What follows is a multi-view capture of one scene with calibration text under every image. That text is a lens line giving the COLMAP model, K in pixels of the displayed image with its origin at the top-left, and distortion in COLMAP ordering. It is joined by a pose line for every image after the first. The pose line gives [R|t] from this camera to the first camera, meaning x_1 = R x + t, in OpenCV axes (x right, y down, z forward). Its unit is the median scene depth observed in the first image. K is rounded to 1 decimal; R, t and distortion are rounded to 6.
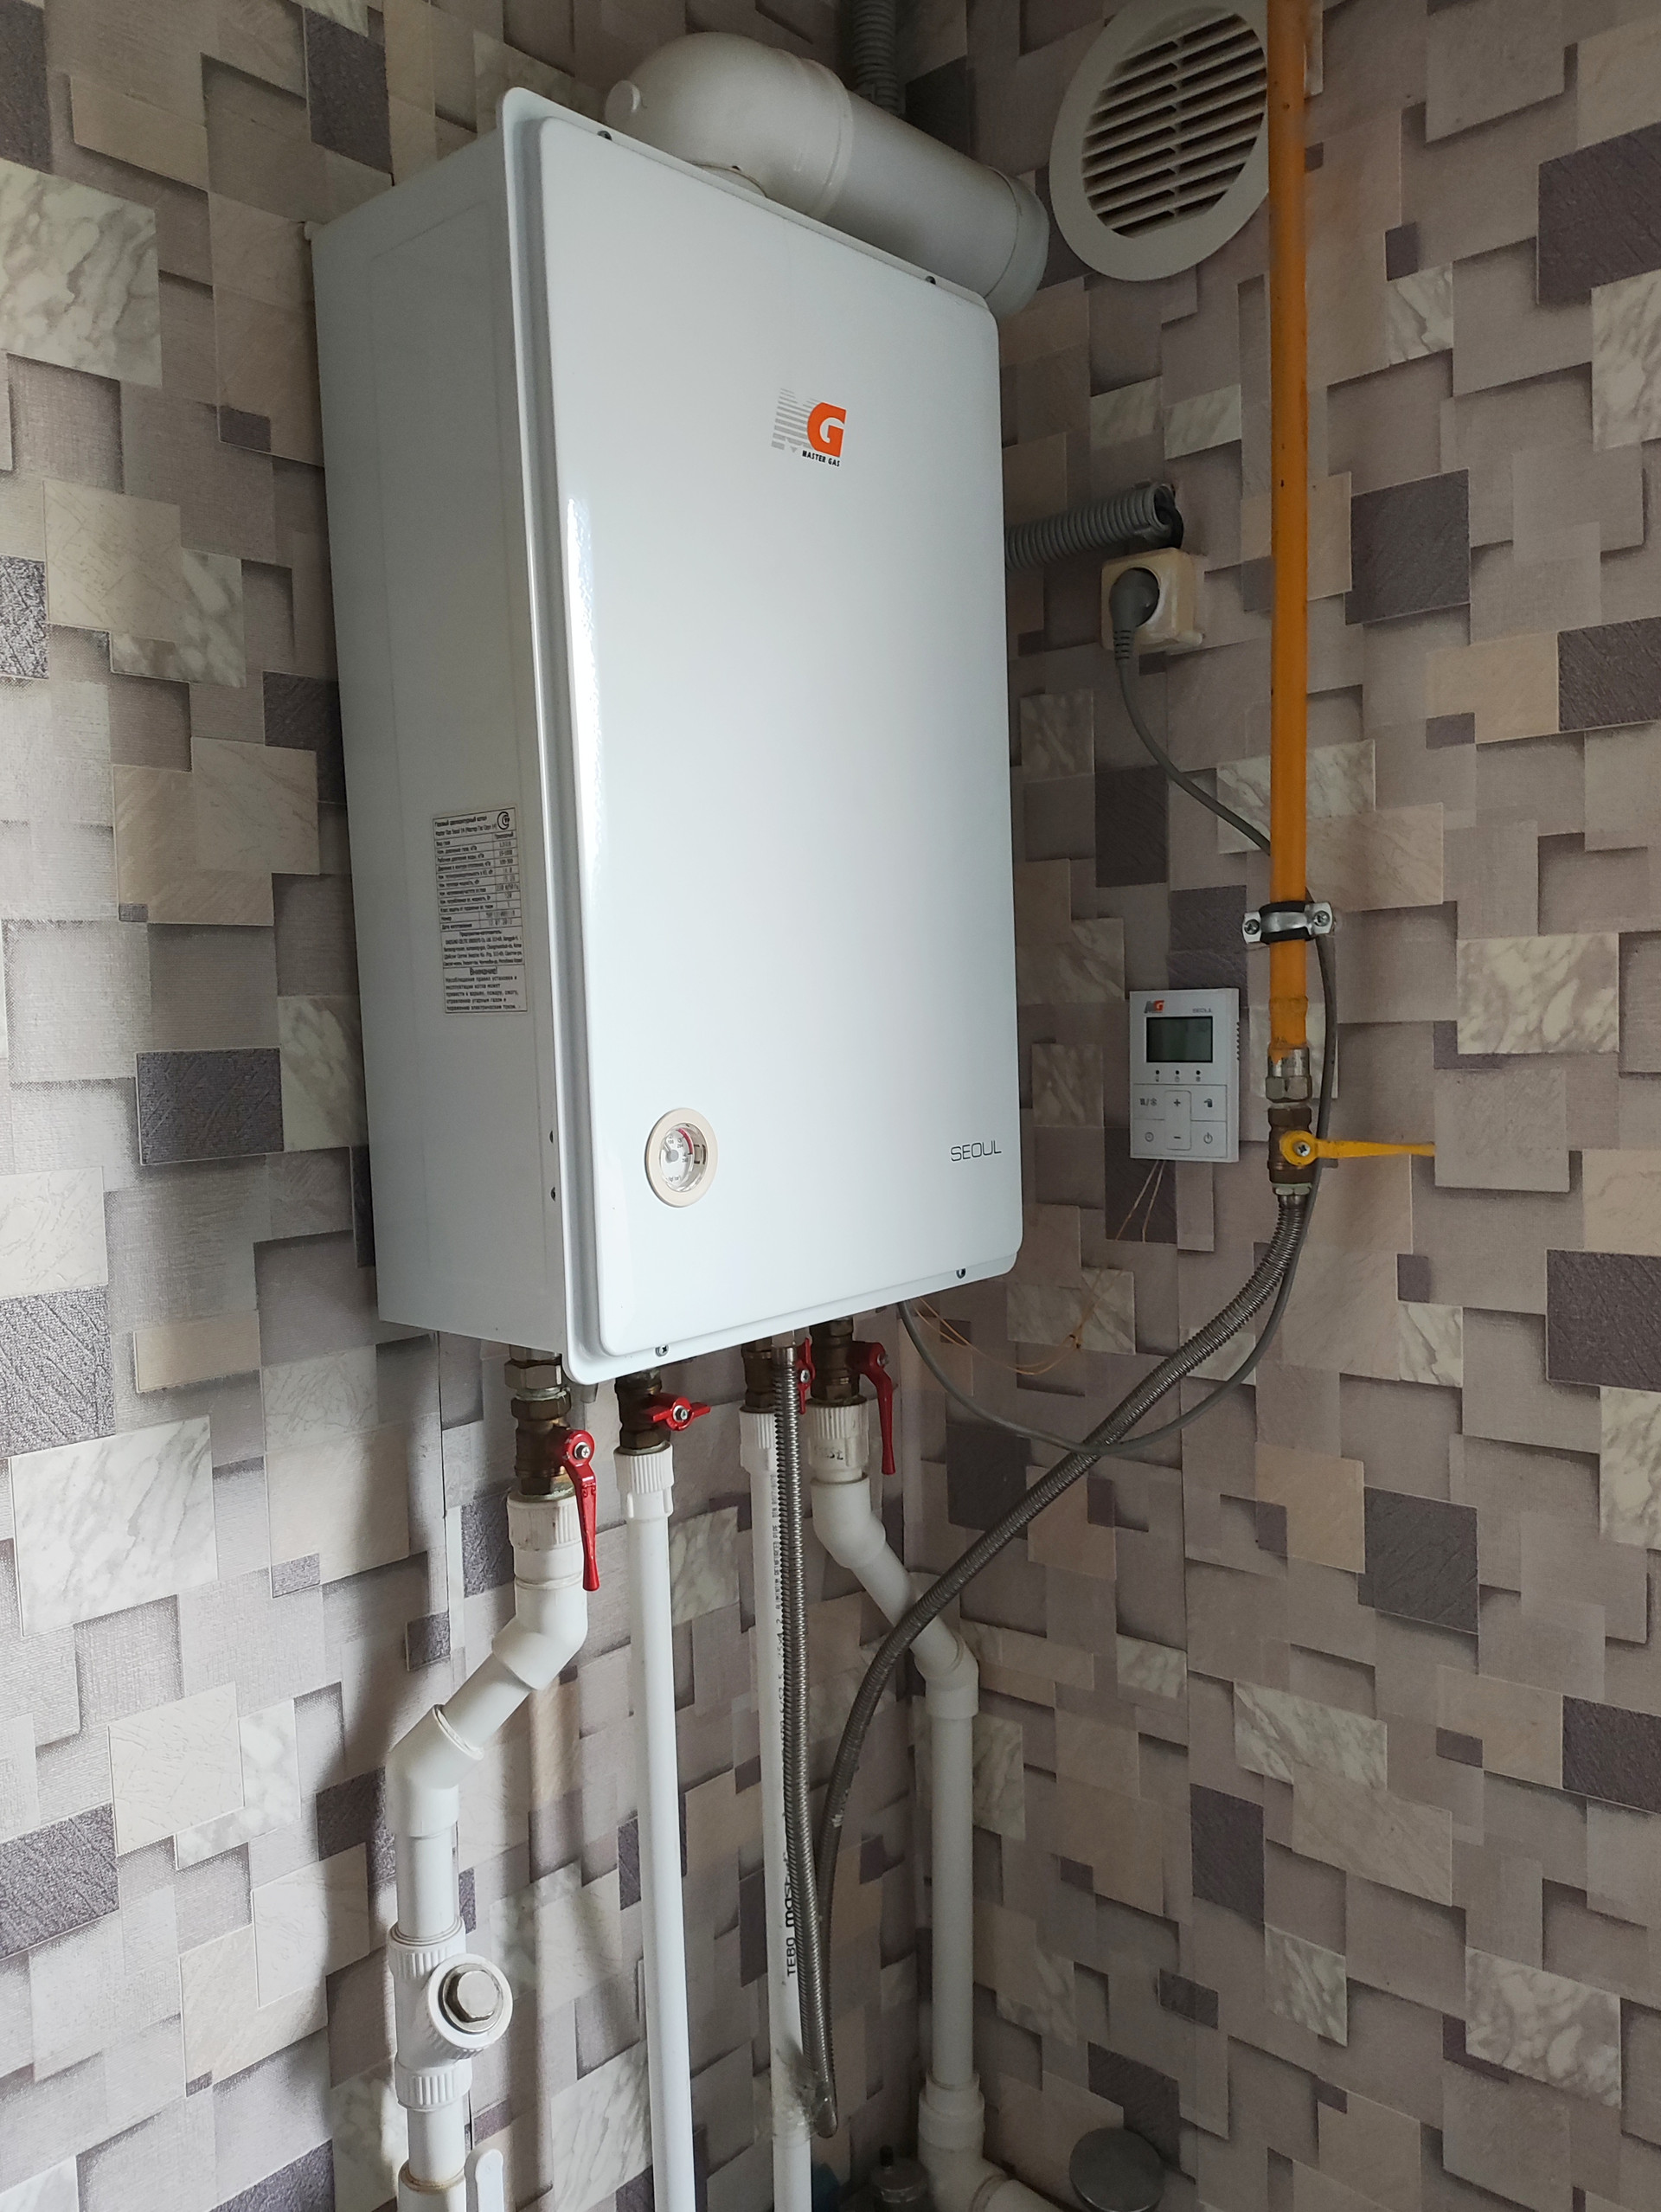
lens RADIAL K [[1664.9, 0, 830.5], [0, 1664.9, 1106.0], [0, 0, 1]] dist [0.102807, -0.166093]
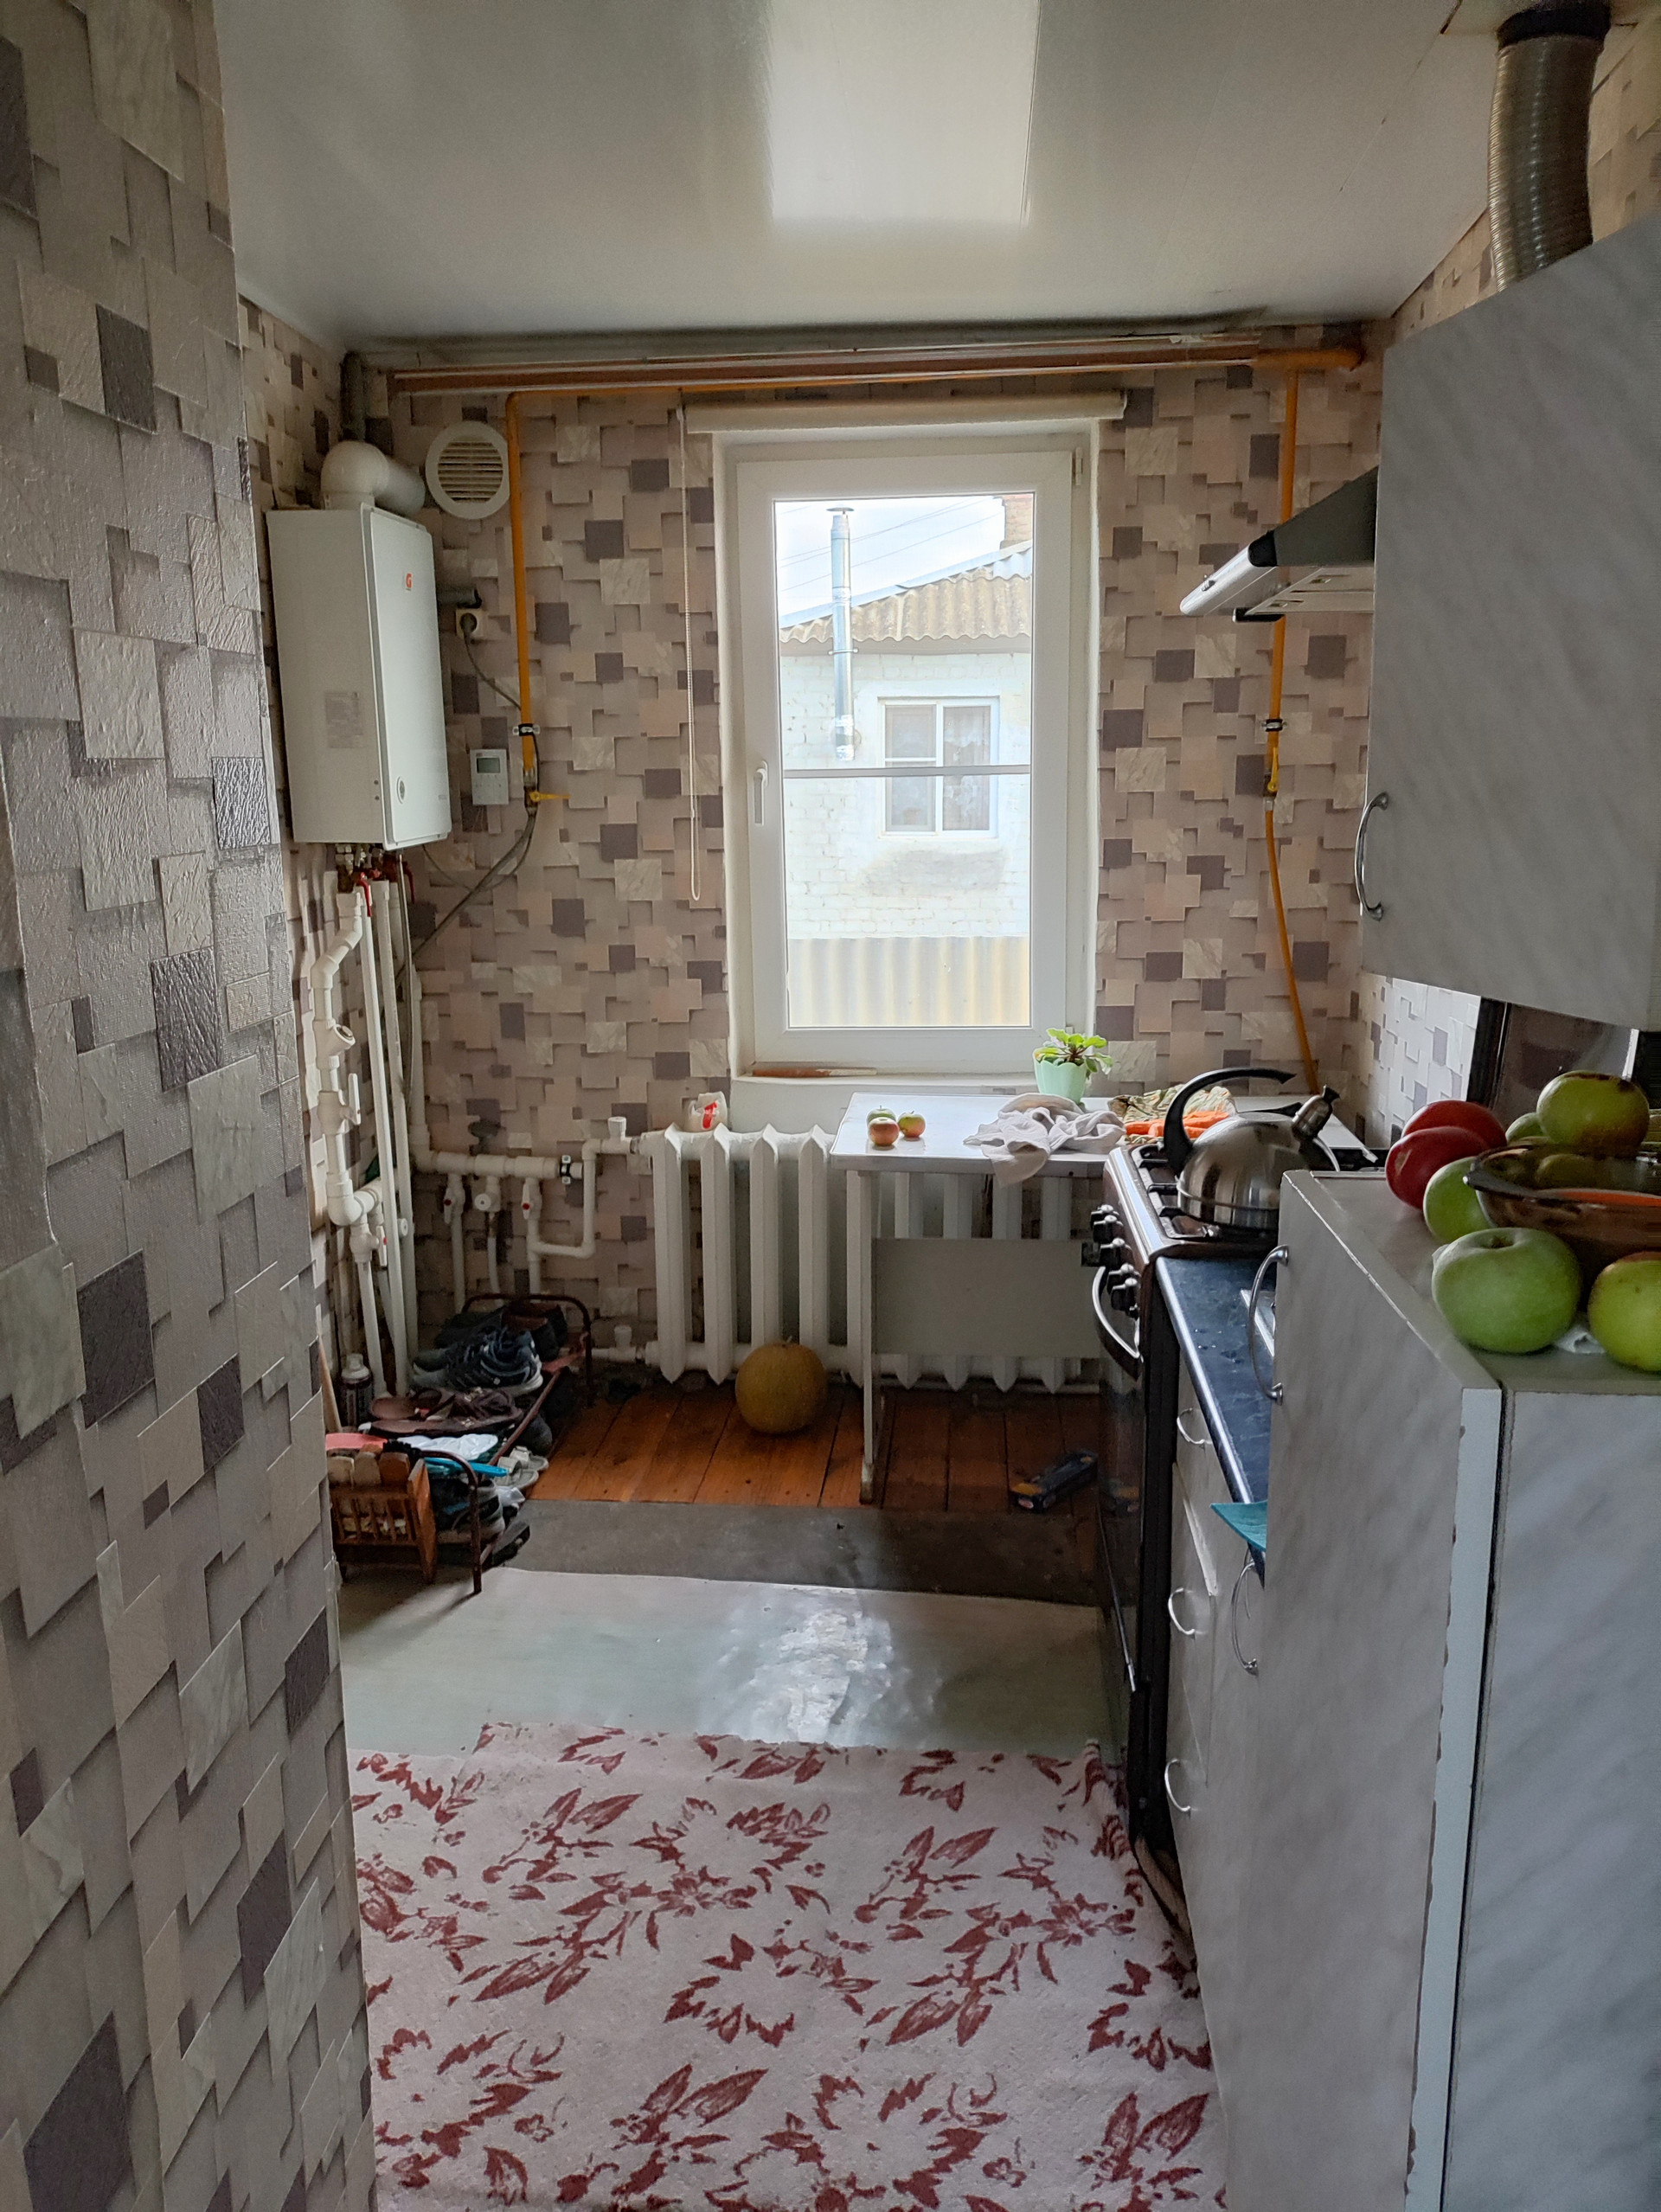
lens RADIAL K [[1664.9, 0, 830.5], [0, 1664.9, 1106.0], [0, 0, 1]] dist [0.102807, -0.166093]
pose [[0.783243, -0.104997, 0.612785, -1.329358], [0.026677, 0.990404, 0.135602, 0.190085], [-0.621143, -0.089862, 0.778528, -1.985277]]
